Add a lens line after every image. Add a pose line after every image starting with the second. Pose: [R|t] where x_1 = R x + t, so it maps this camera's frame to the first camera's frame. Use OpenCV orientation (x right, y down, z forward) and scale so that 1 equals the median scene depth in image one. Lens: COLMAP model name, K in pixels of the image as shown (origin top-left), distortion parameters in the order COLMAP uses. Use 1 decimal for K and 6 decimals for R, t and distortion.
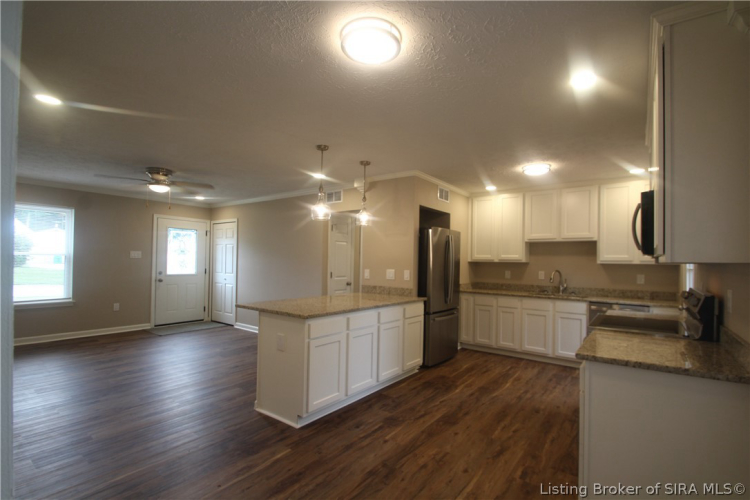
lens RADIAL K [[348.3, 0, 385.9], [0, 348.3, 258.6], [0, 0, 1]] dist [0.014872, -0.017613]
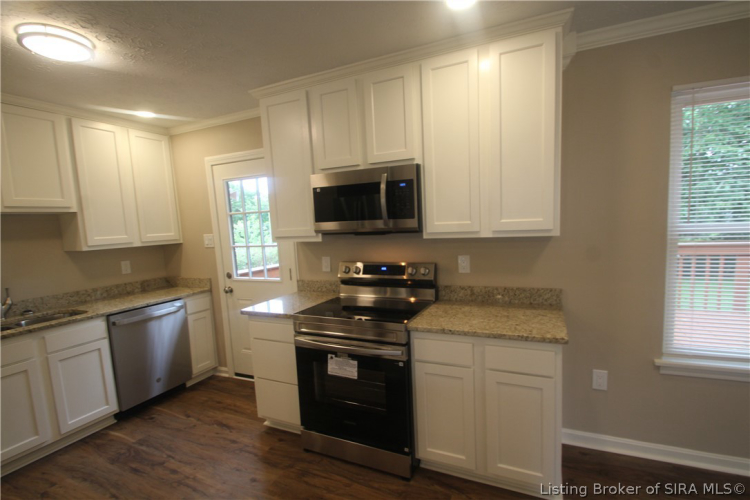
lens RADIAL K [[348.3, 0, 385.9], [0, 348.3, 258.6], [0, 0, 1]] dist [0.014872, -0.017613]
pose [[-0.209318, -0.108518, 0.971808, -0.100886], [0.036125, 0.992287, 0.118585, -0.029509], [-0.977180, 0.059928, -0.203783, 0.718675]]
